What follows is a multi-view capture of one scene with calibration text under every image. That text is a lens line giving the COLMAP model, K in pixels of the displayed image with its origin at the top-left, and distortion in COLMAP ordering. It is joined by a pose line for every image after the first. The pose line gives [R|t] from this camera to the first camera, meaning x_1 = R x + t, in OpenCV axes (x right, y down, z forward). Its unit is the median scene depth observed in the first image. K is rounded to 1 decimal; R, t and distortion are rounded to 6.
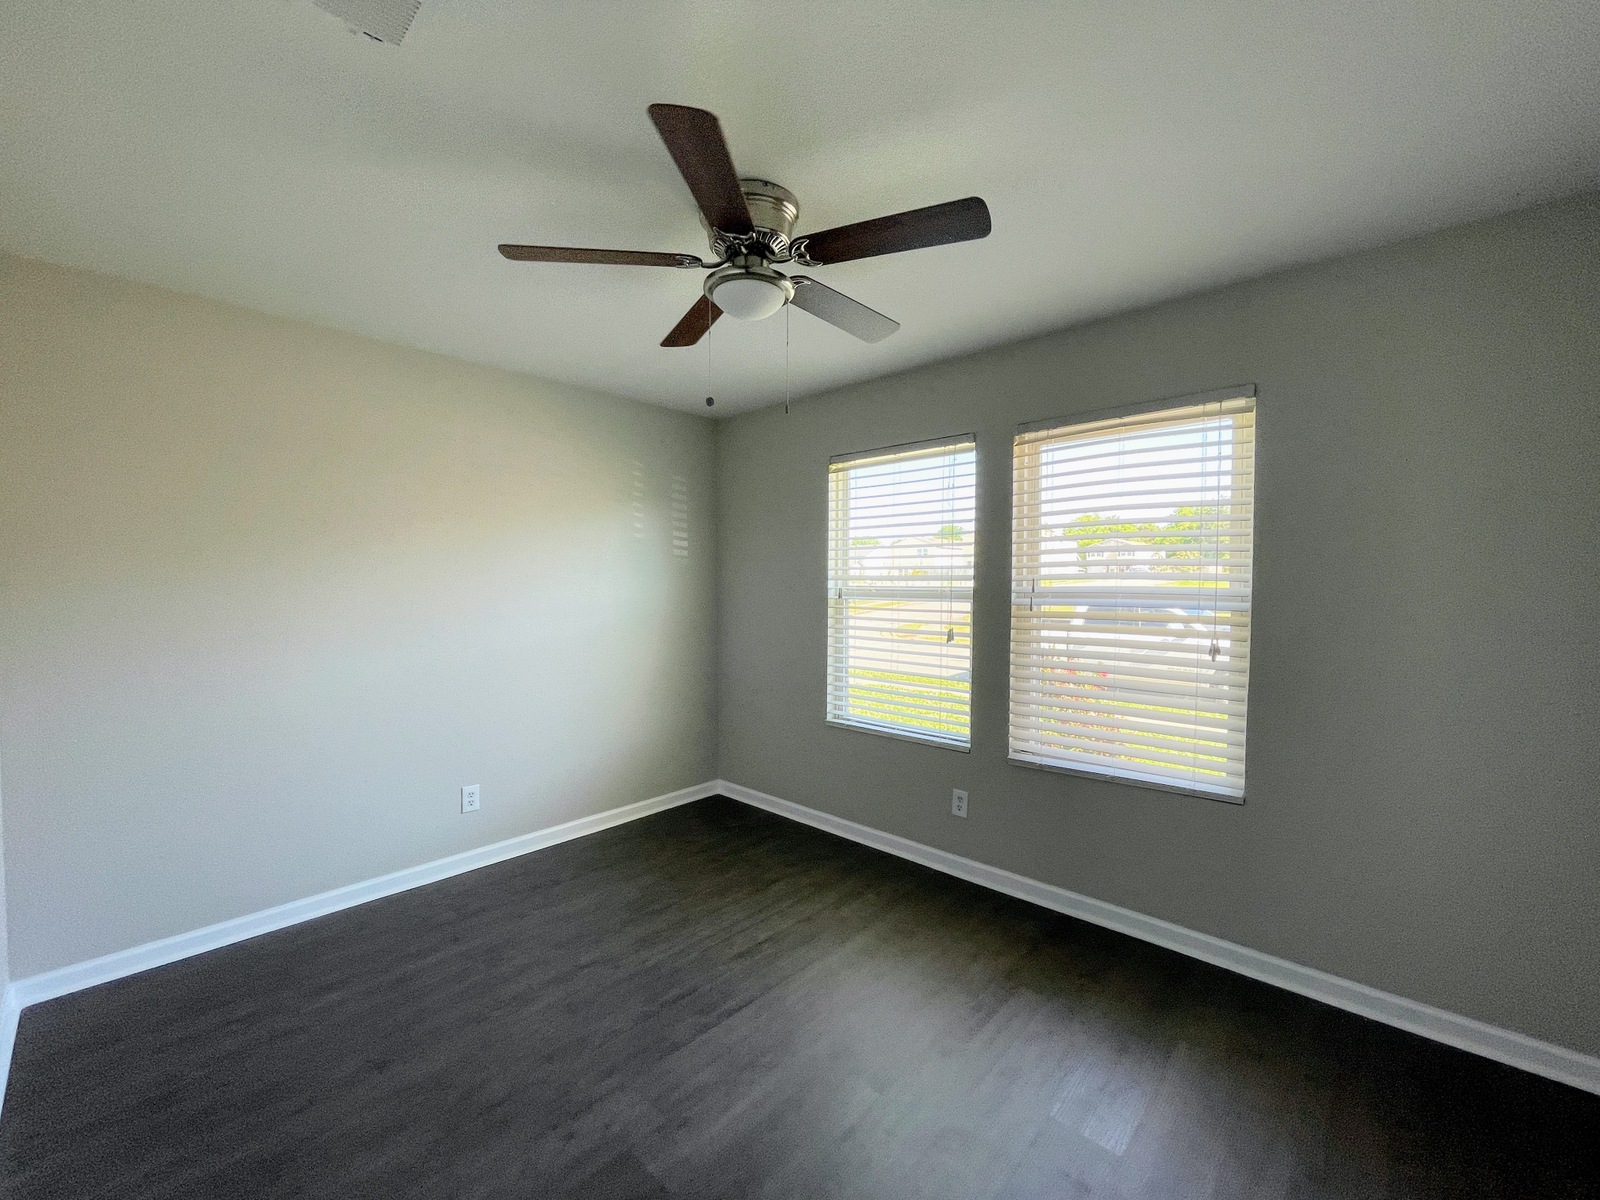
lens RADIAL K [[651.7, 0, 793.8], [0, 651.7, 603.5], [0, 0, 1]] dist [0.000306, -0.000079]
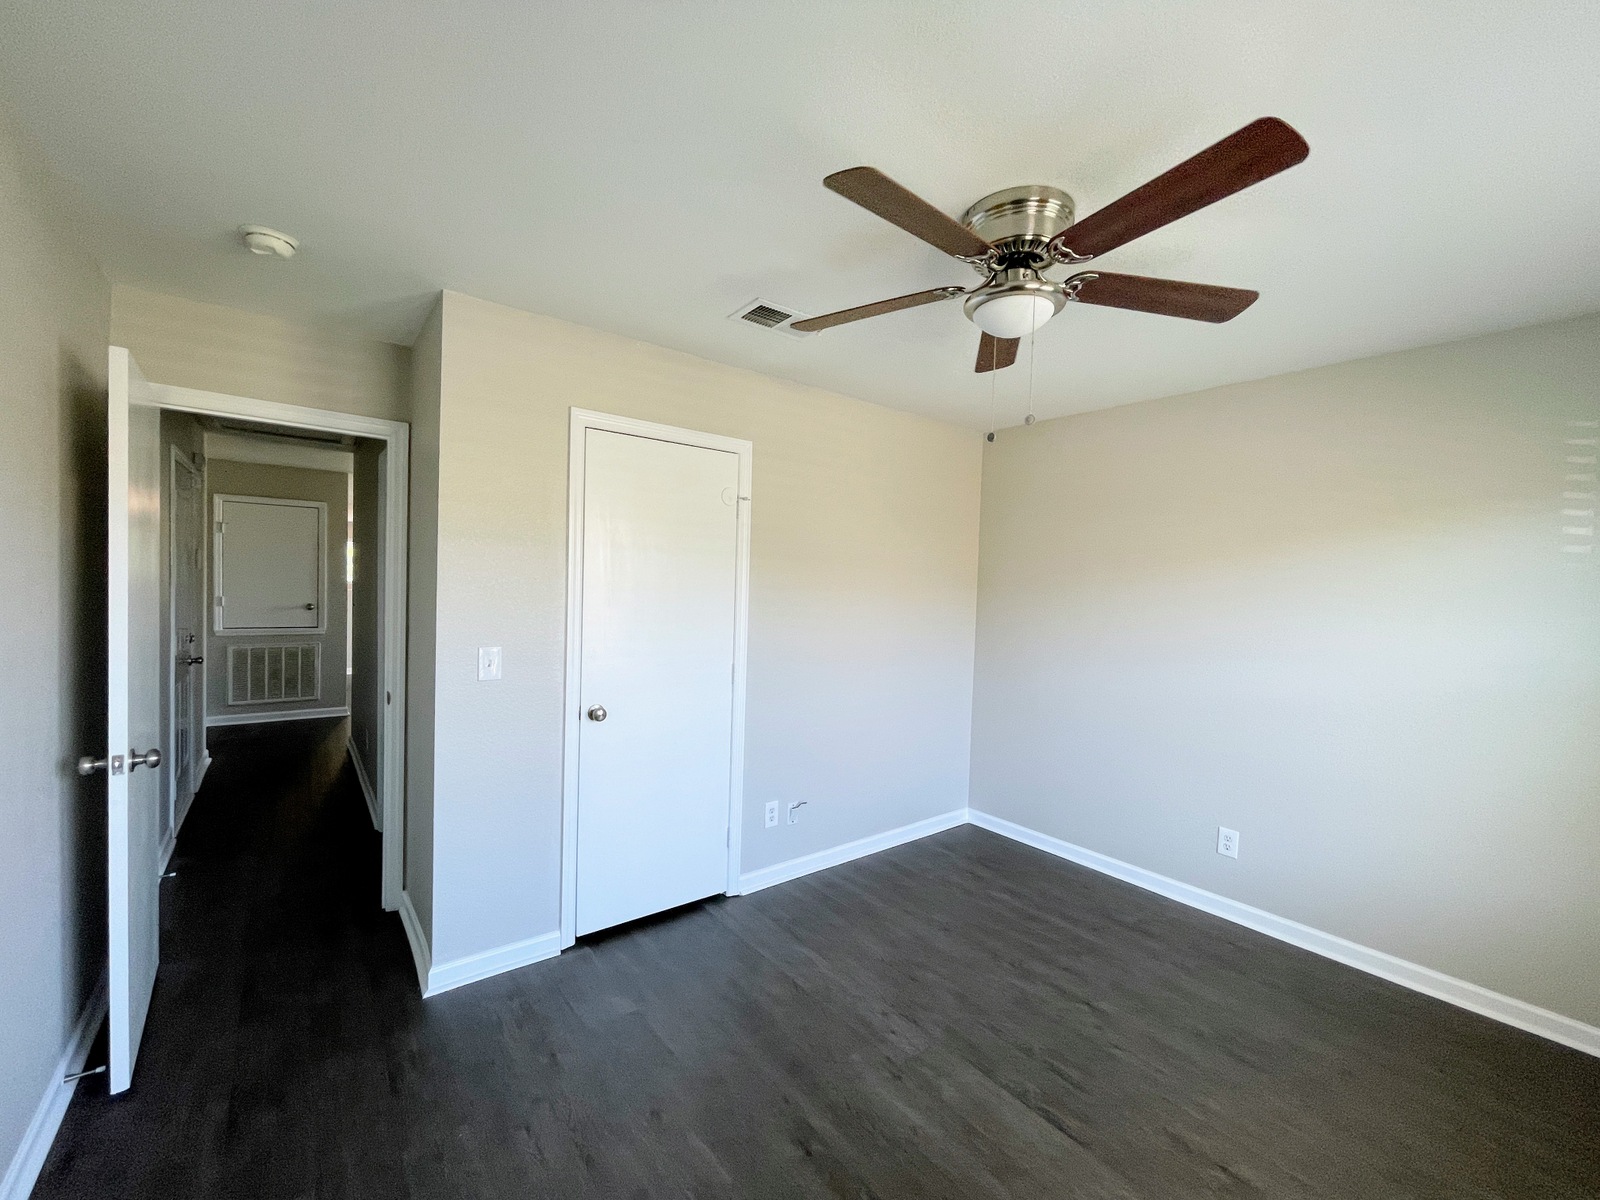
lens RADIAL K [[651.7, 0, 793.8], [0, 651.7, 603.5], [0, 0, 1]] dist [0.000306, -0.000079]
pose [[-0.152068, 0.022053, -0.988124, 0.839495], [-0.070458, 0.996966, 0.033094, -0.051458], [0.985856, 0.074654, -0.150052, 0.802599]]
